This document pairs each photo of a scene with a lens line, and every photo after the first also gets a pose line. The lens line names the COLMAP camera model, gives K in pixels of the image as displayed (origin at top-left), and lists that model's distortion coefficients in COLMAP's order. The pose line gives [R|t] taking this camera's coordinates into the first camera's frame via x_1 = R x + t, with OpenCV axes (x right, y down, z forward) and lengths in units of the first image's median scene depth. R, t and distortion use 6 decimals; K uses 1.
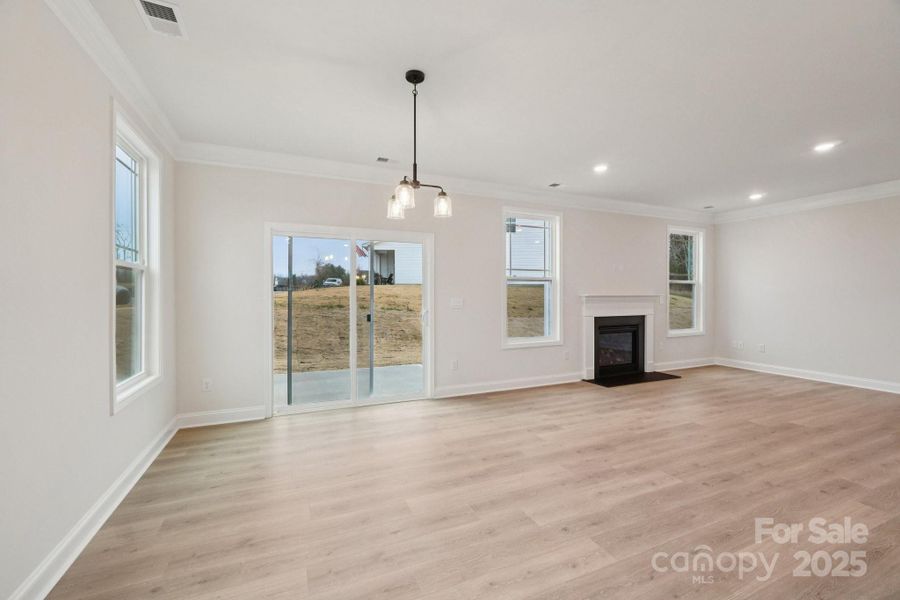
lens RADIAL K [[380.4, 0, 450.0], [0, 380.4, 297.6], [0, 0, 1]] dist [-0.003759, 0.001143]
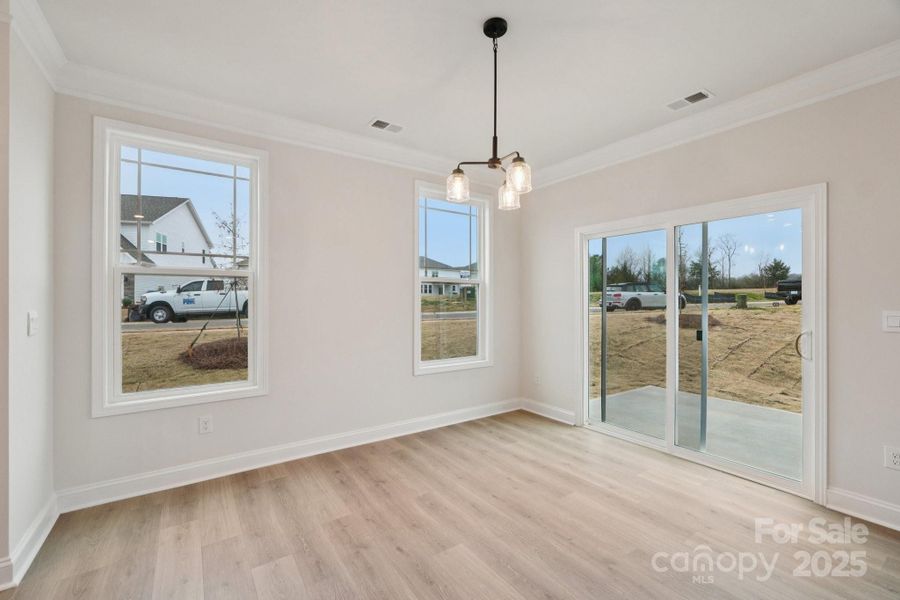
lens RADIAL K [[380.4, 0, 450.0], [0, 380.4, 297.6], [0, 0, 1]] dist [-0.003759, 0.001143]
pose [[0.194913, -0.007609, -0.980791, 0.613170], [-0.011155, 0.999888, -0.009974, -0.005256], [0.980757, 0.012885, 0.194806, 0.693273]]
